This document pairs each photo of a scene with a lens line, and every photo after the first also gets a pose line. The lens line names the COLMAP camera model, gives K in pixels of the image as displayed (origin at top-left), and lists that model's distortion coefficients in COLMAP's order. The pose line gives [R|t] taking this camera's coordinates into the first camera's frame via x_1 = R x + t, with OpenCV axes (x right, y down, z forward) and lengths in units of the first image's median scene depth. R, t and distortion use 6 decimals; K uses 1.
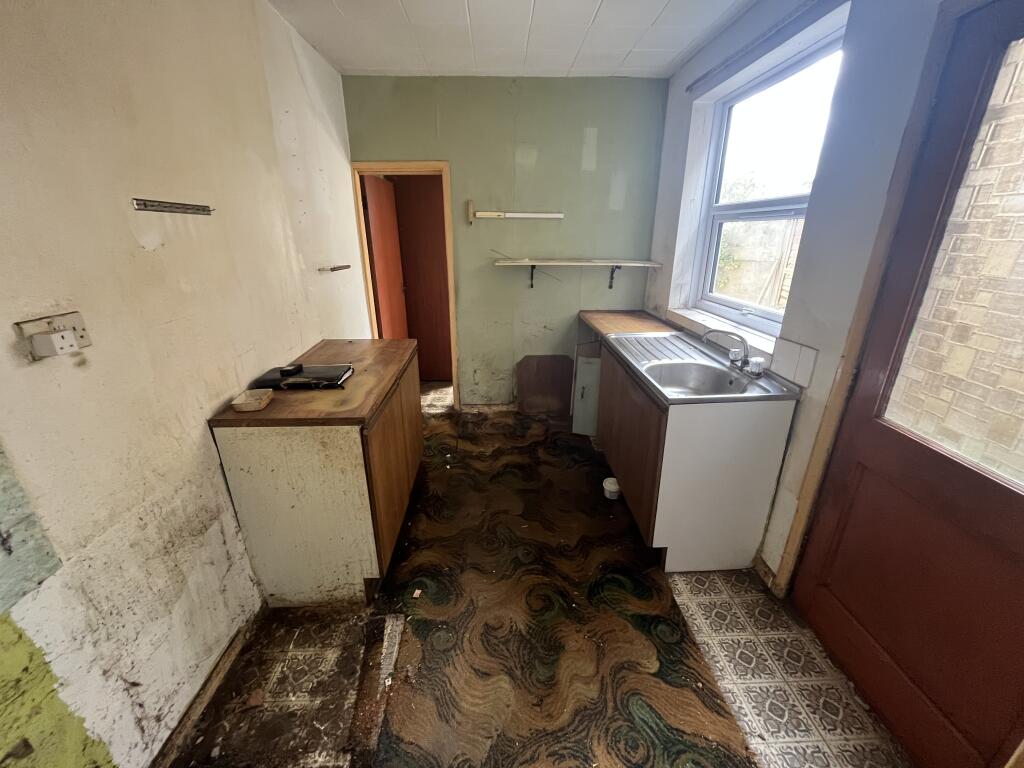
lens RADIAL K [[416.9, 0, 509.7], [0, 416.9, 388.7], [0, 0, 1]] dist [-0.002751, -0.001067]
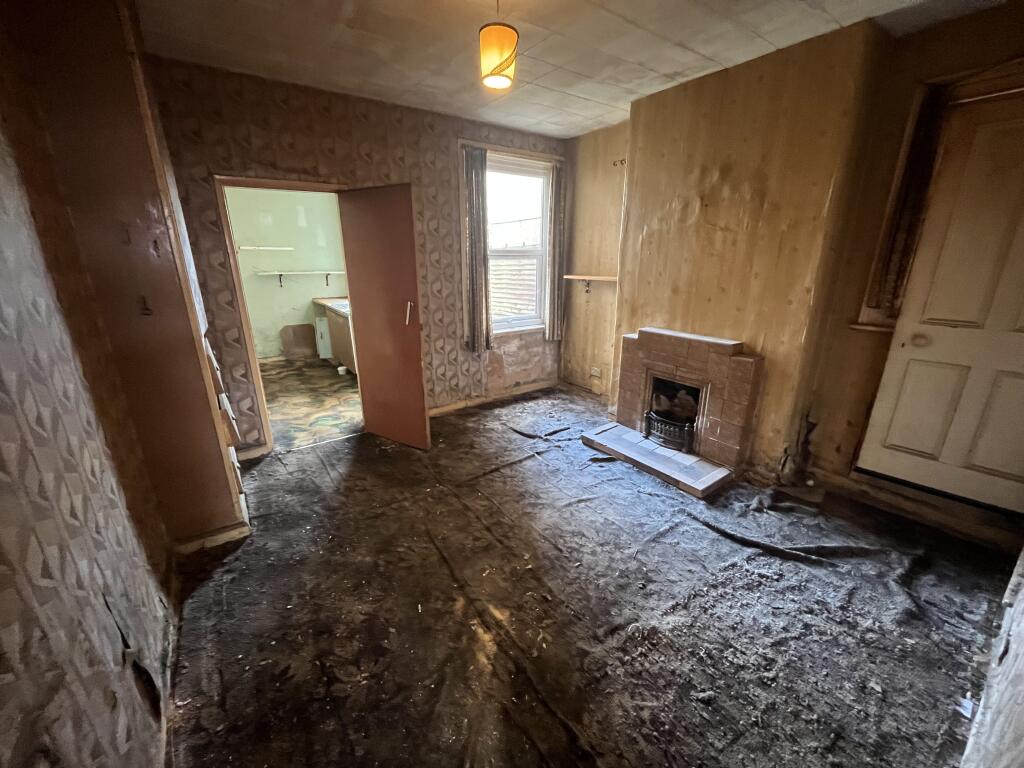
lens RADIAL K [[416.9, 0, 506.6], [0, 416.9, 386.2], [0, 0, 1]] dist [-0.002751, -0.001067]
pose [[0.833661, -0.166519, 0.526575, -0.268632], [0.194843, 0.980833, 0.001698, 0.633231], [-0.516765, 0.101184, 0.850127, -1.726328]]
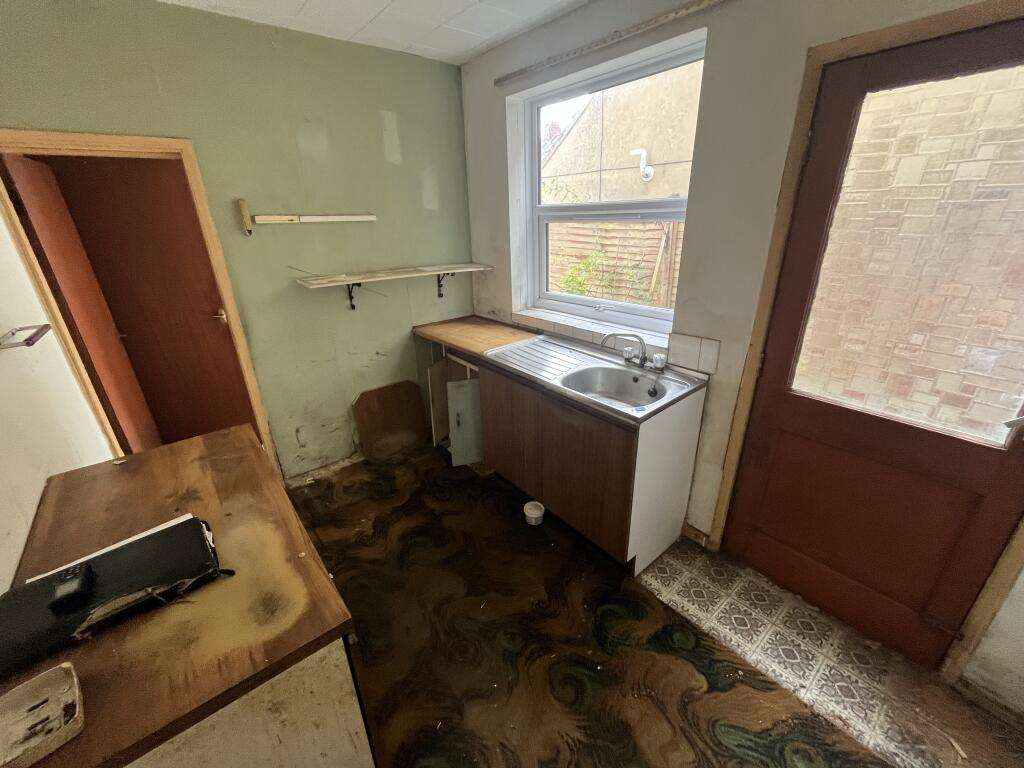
lens RADIAL K [[416.9, 0, 512.9], [0, 416.9, 388.0], [0, 0, 1]] dist [-0.002751, -0.001067]
pose [[0.794314, -0.249423, 0.553944, -0.310112], [0.236353, 0.966870, 0.096438, -0.173693], [-0.559646, 0.054325, 0.826950, 0.308246]]
